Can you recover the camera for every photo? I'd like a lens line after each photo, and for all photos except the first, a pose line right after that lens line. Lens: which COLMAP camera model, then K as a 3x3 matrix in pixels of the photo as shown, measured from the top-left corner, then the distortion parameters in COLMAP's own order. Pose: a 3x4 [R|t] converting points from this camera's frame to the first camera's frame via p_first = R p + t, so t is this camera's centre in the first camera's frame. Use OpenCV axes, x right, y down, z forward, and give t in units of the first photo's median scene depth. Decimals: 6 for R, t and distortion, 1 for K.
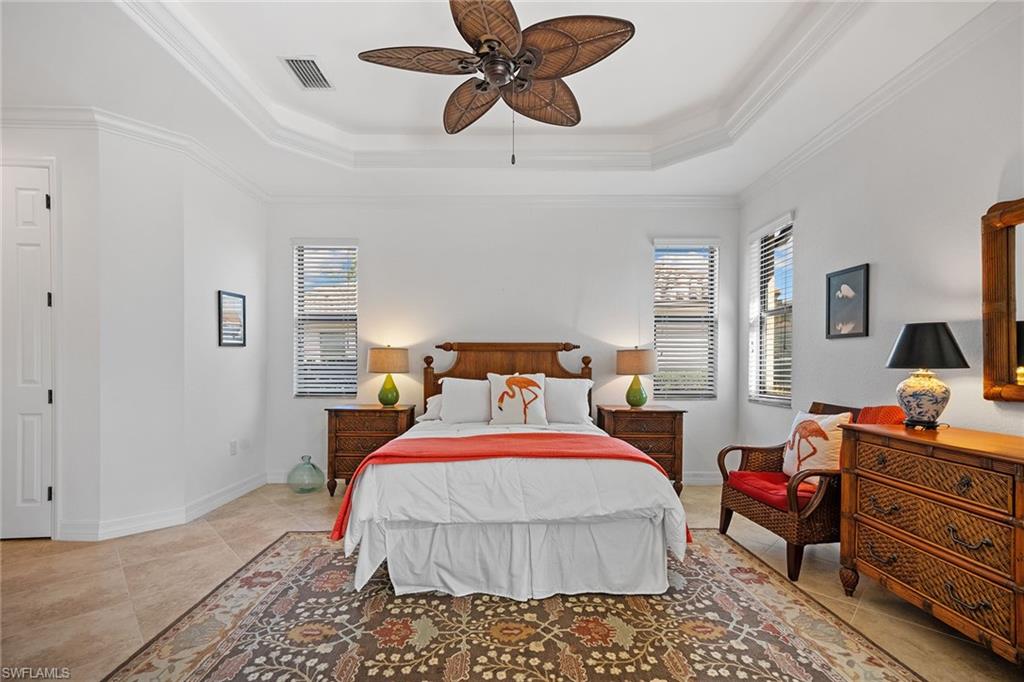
lens RADIAL K [[433.3, 0, 509.4], [0, 433.3, 369.4], [0, 0, 1]] dist [0.002502, 0.000486]
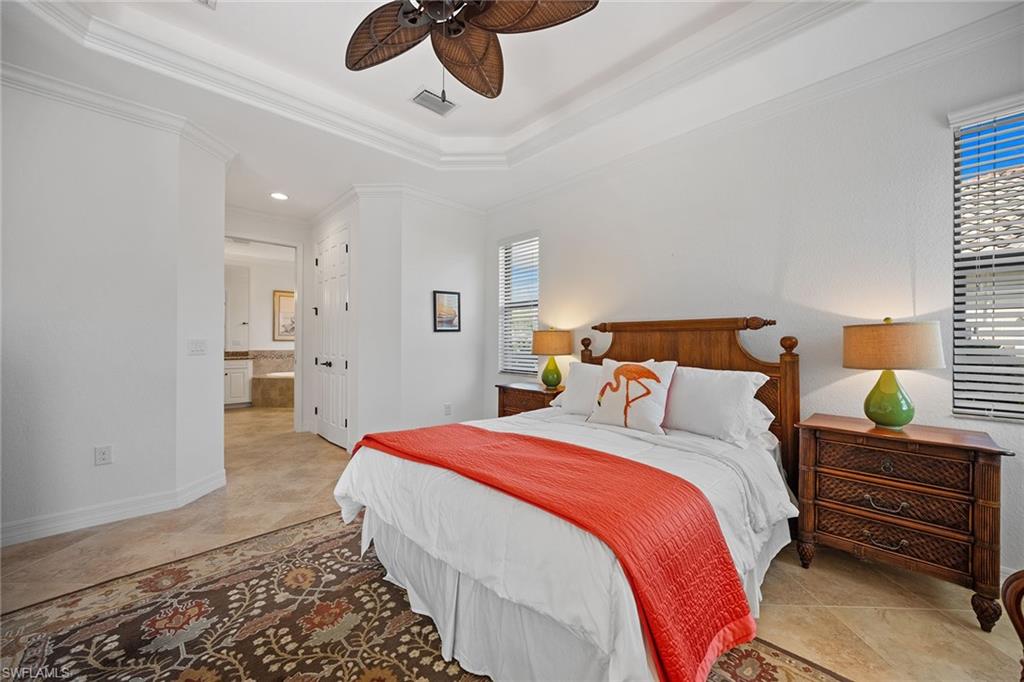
lens RADIAL K [[383.1, 0, 512.0], [0, 383.1, 341.0], [0, 0, 1]] dist [-0.007167, -0.000041]
pose [[0.693828, -0.000737, -0.720140, 0.352661], [-0.009860, 0.999896, -0.010522, -0.015595], [0.720073, 0.014401, 0.693749, 0.353958]]
